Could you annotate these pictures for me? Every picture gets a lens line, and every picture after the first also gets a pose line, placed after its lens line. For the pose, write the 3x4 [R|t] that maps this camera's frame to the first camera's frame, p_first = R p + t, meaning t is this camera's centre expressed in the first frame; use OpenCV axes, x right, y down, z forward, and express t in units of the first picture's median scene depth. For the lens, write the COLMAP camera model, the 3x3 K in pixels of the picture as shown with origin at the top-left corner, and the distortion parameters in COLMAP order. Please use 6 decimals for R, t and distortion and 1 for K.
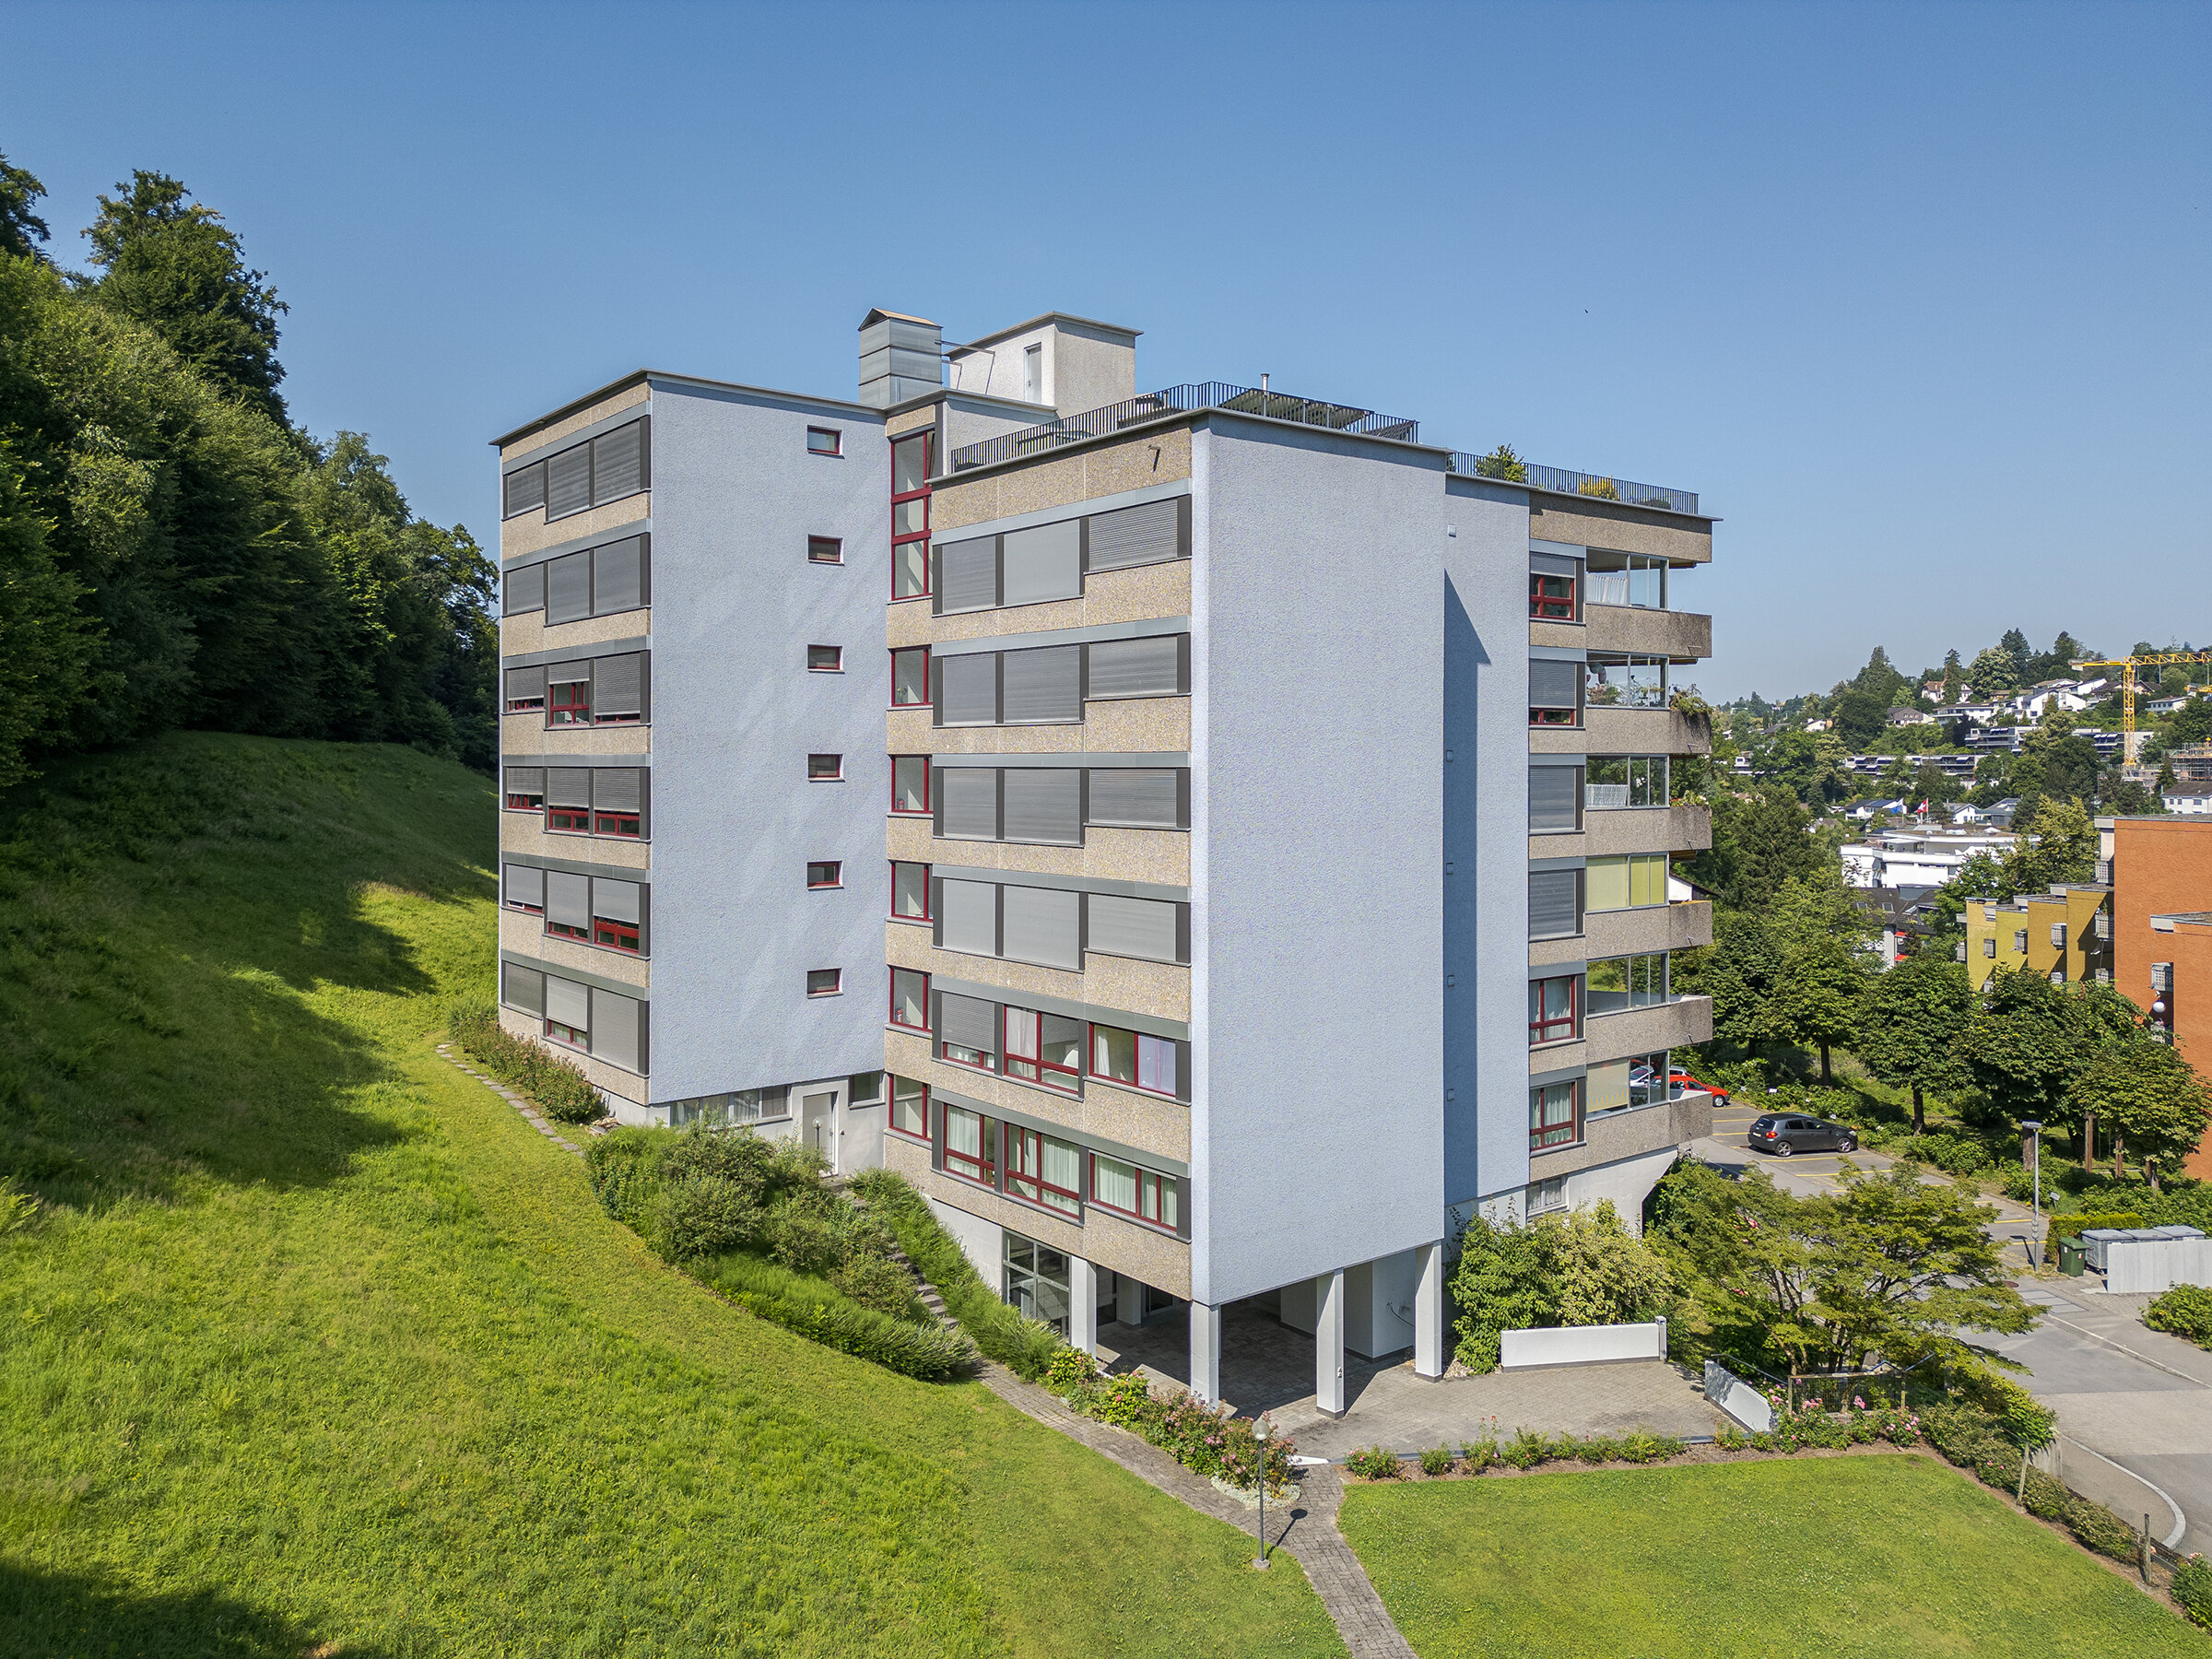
lens RADIAL K [[1530.4, 0, 1153.5], [0, 1530.4, 864.3], [0, 0, 1]] dist [0.064454, -0.053663]
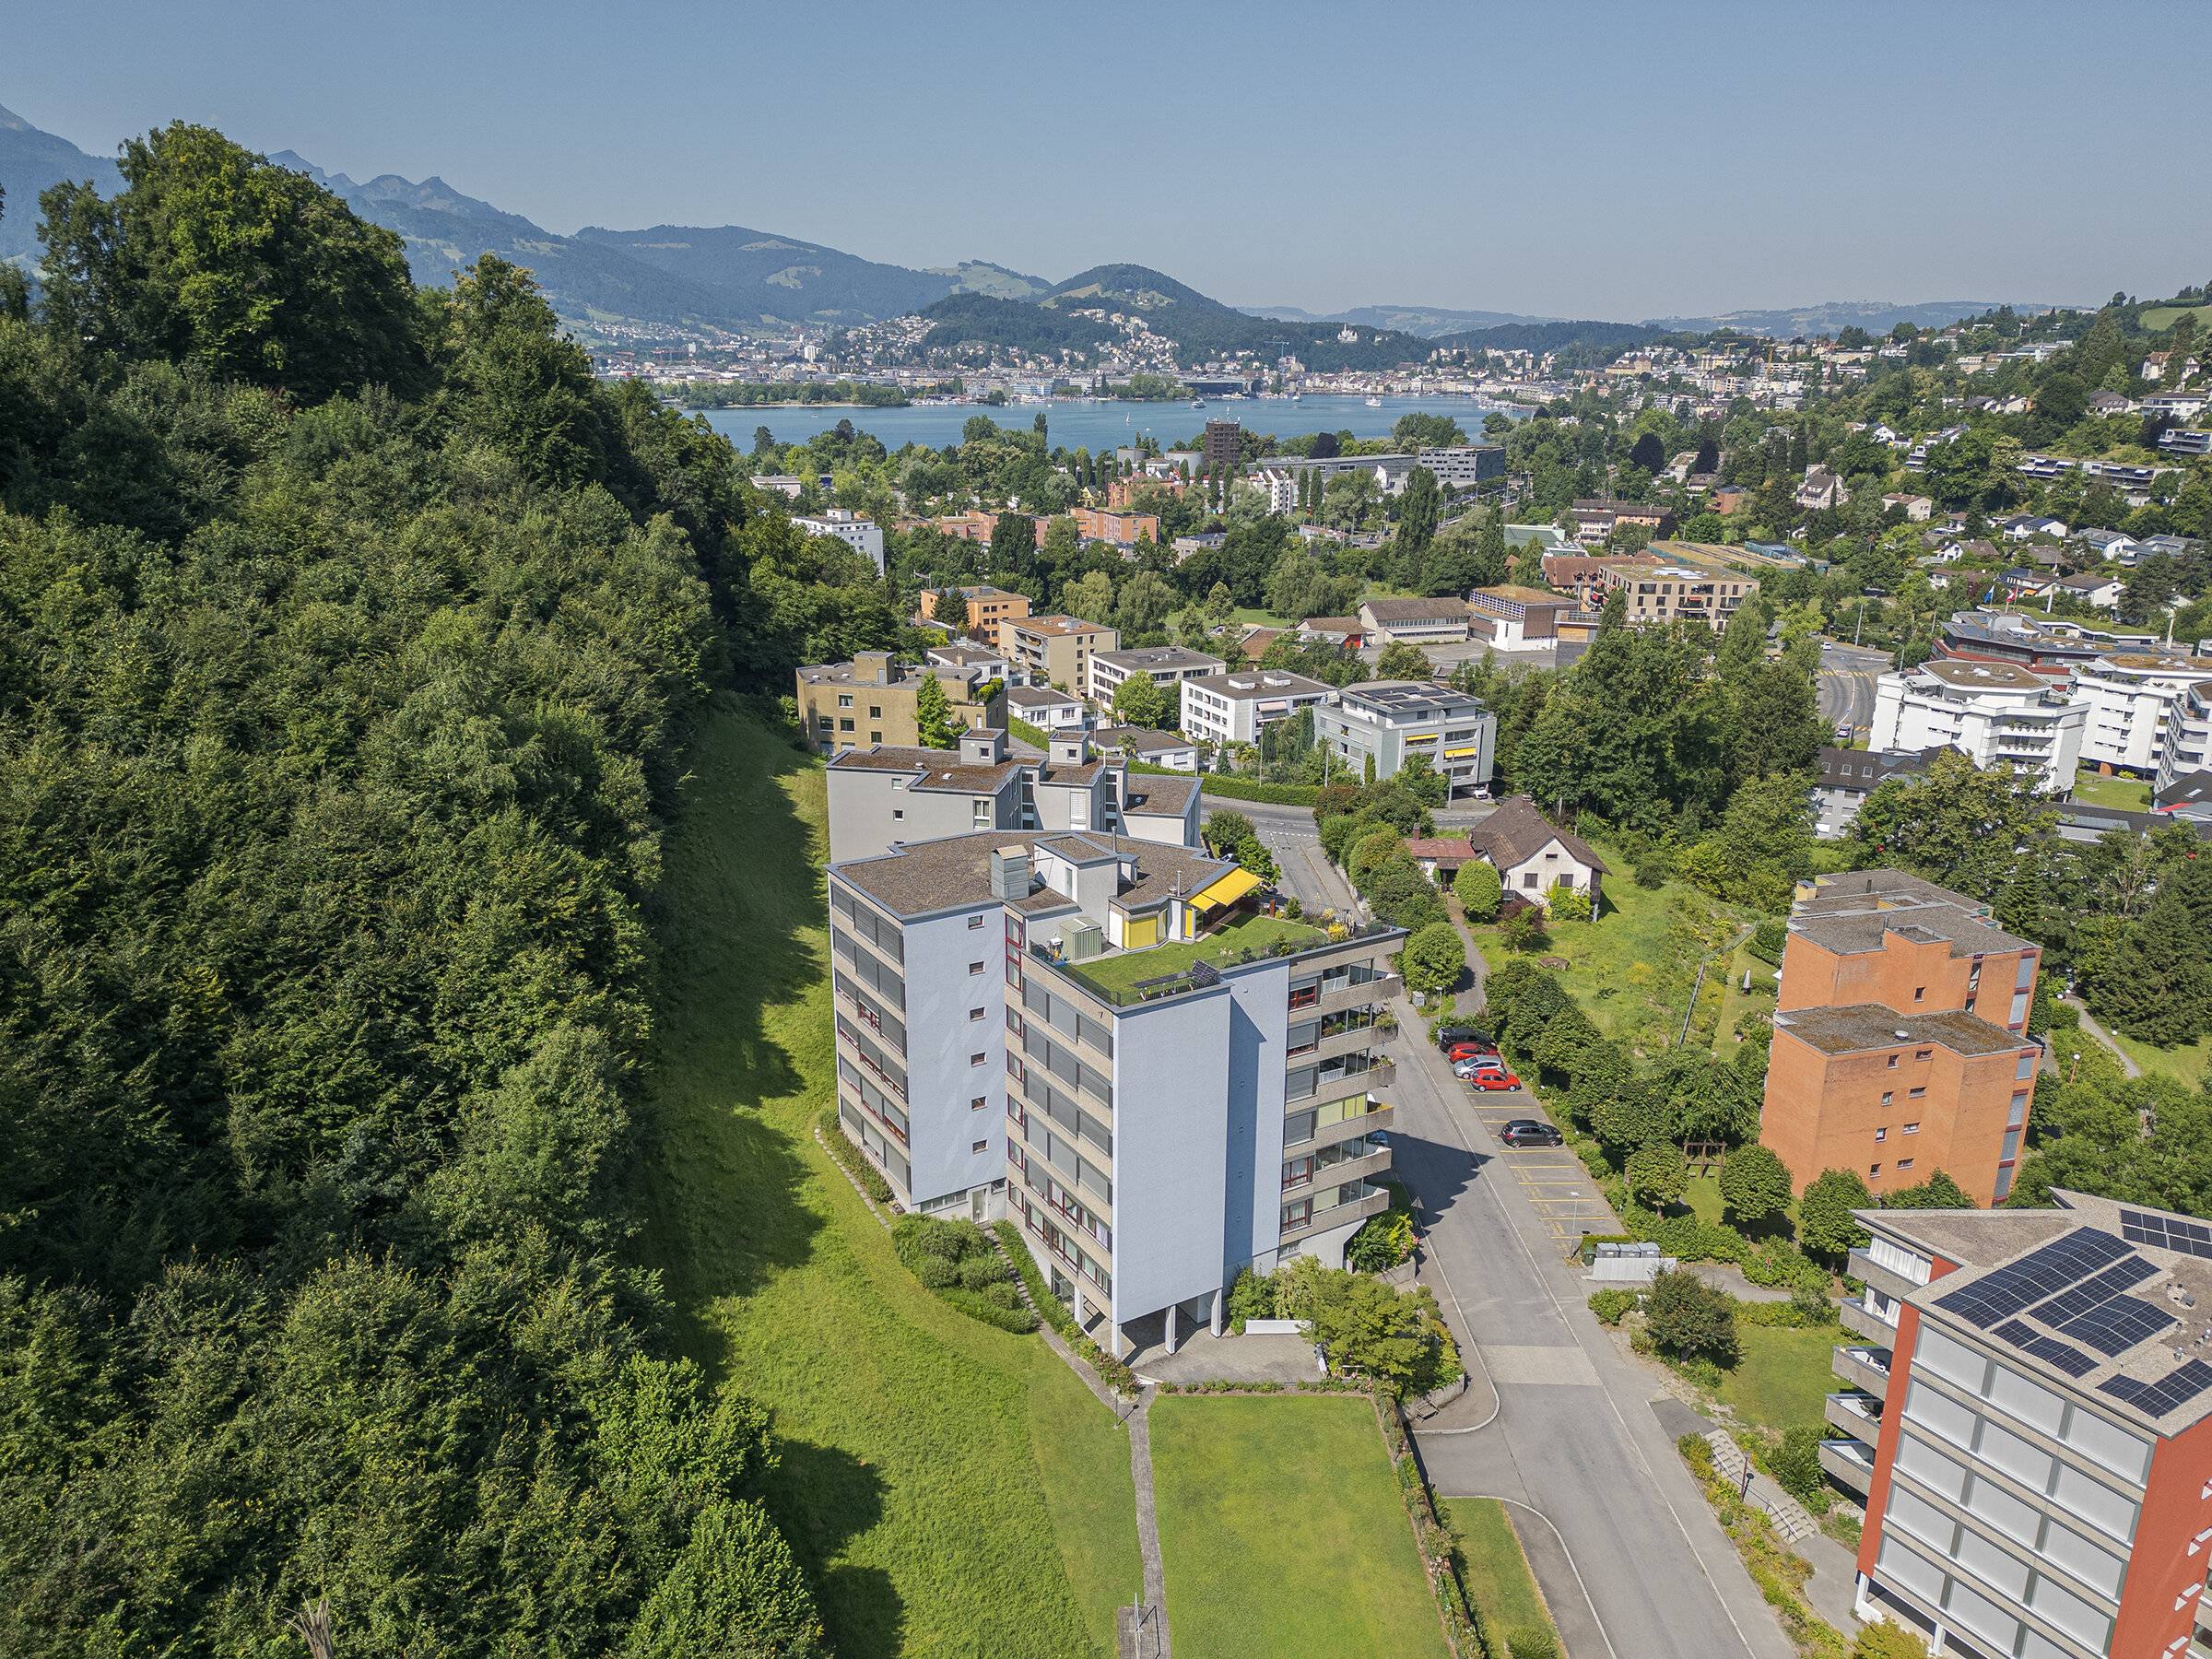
lens RADIAL K [[1530.4, 0, 1090.2], [0, 1530.4, 850.9], [0, 0, 1]] dist [0.064454, -0.053663]
pose [[0.988026, 0.032884, -0.150739, 0.295549], [0.005199, 0.969372, 0.245544, -0.951000], [0.154197, -0.243388, 0.957594, -1.128787]]
